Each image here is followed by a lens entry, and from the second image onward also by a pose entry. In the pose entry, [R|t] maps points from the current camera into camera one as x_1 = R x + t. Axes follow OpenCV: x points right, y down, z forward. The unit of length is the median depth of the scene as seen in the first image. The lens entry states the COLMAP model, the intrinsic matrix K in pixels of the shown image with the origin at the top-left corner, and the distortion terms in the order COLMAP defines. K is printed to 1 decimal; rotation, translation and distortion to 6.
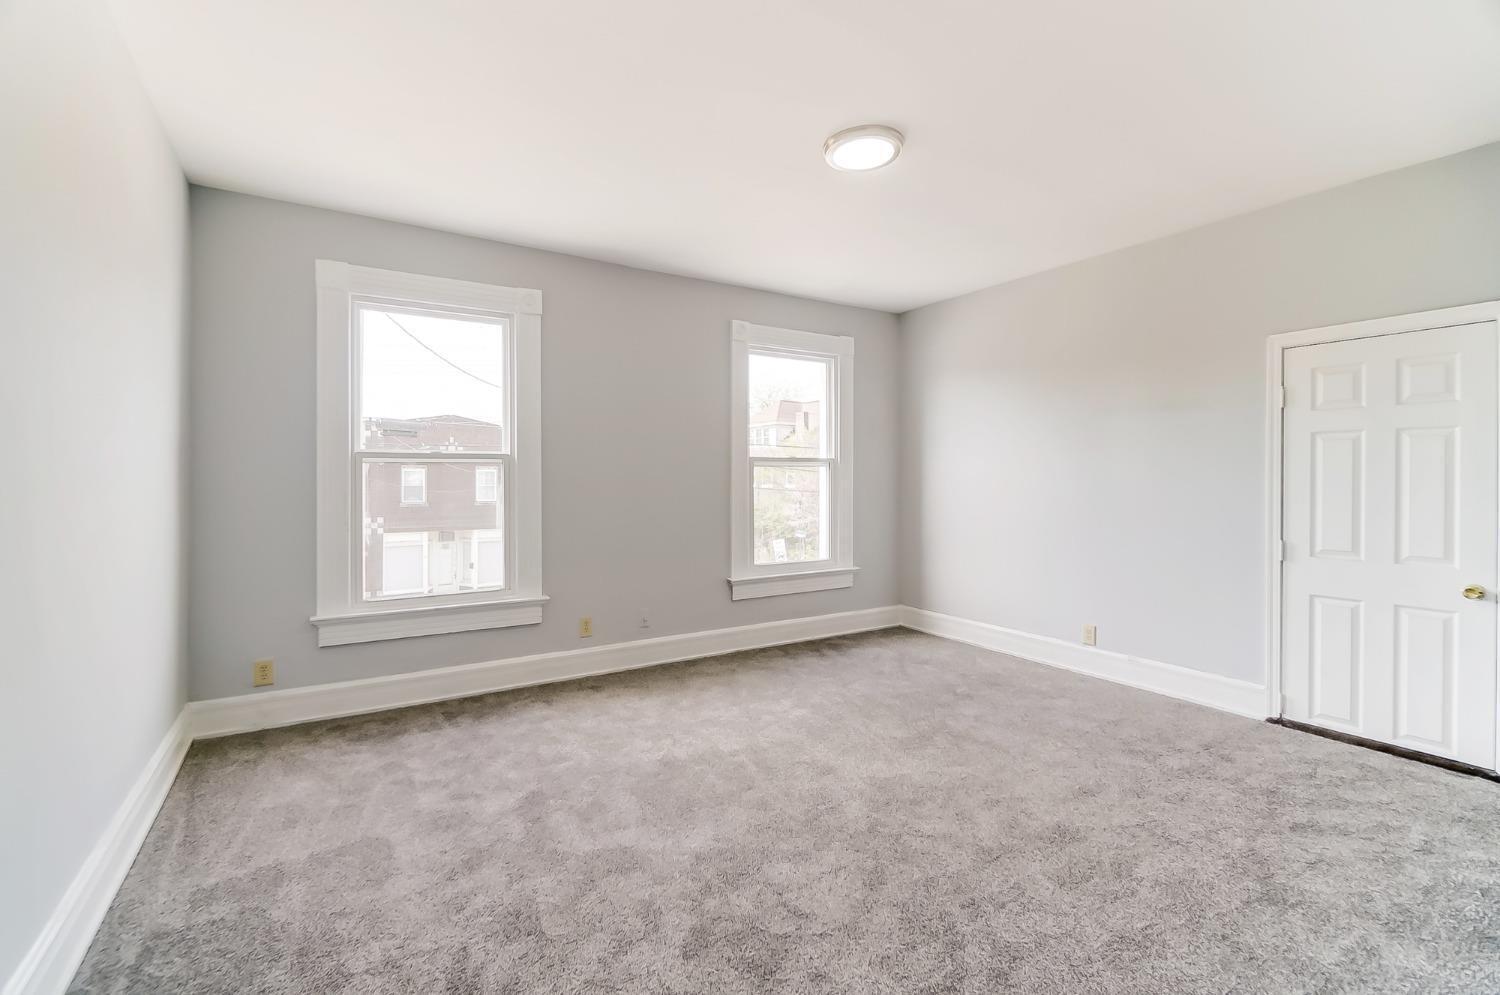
lens RADIAL K [[662.6, 0, 742.0], [0, 662.6, 489.5], [0, 0, 1]] dist [0.012822, -0.000394]
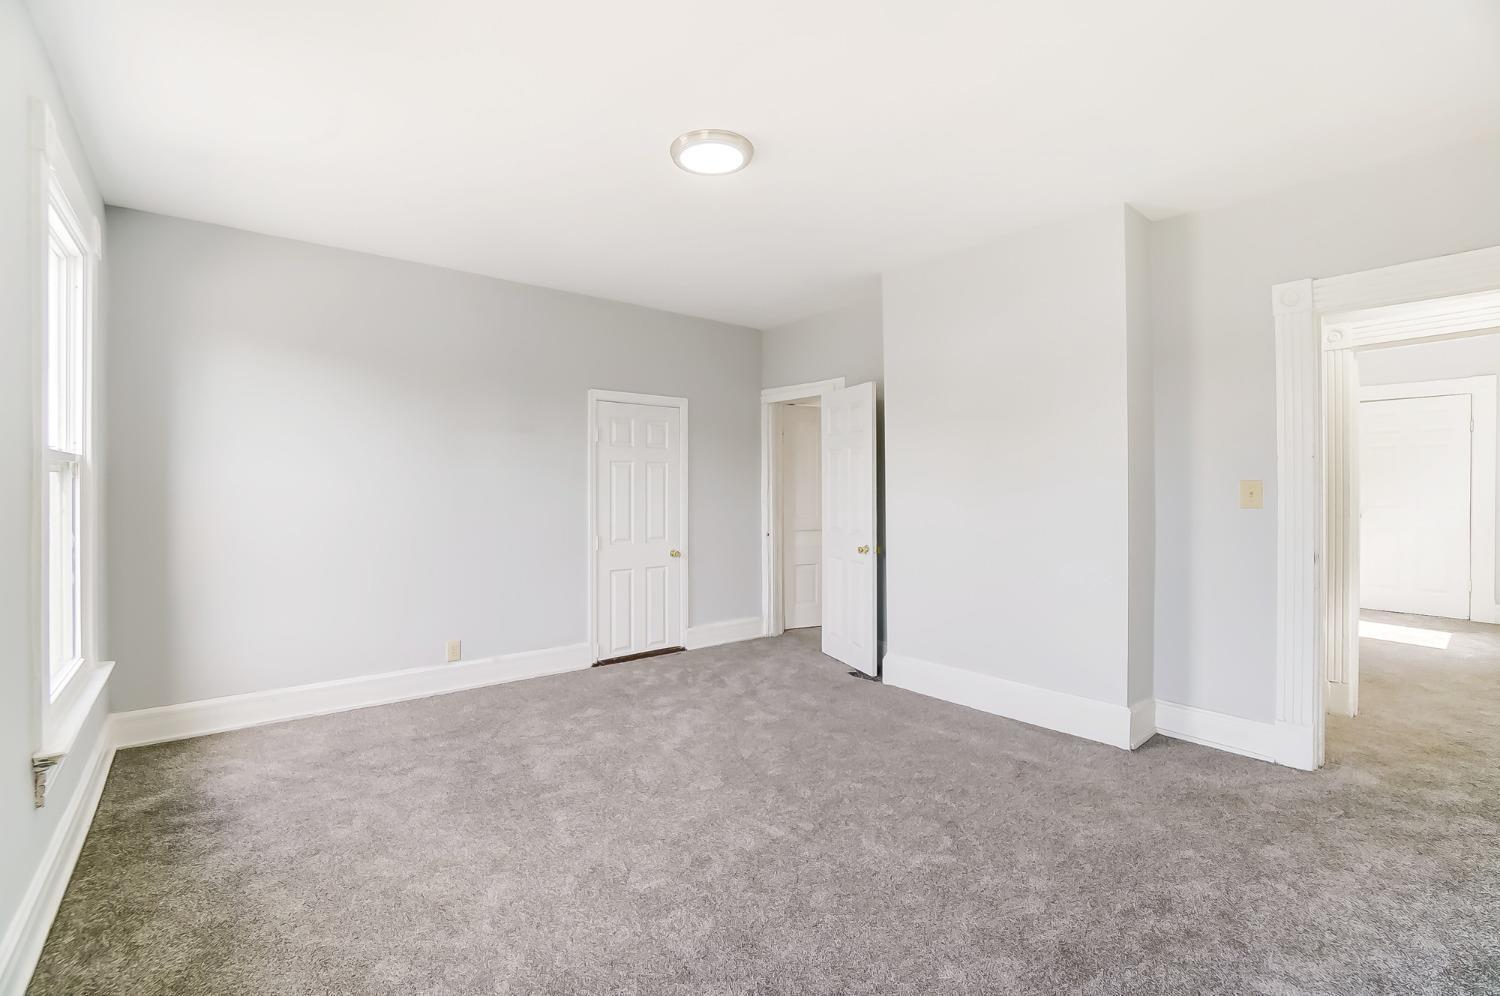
lens RADIAL K [[662.6, 0, 746.1], [0, 662.6, 493.9], [0, 0, 1]] dist [0.012822, -0.000394]
pose [[-0.110113, -0.009850, 0.993870, -0.636542], [0.011326, 0.999874, 0.011164, -0.025219], [-0.993855, 0.012486, -0.109987, 0.859969]]
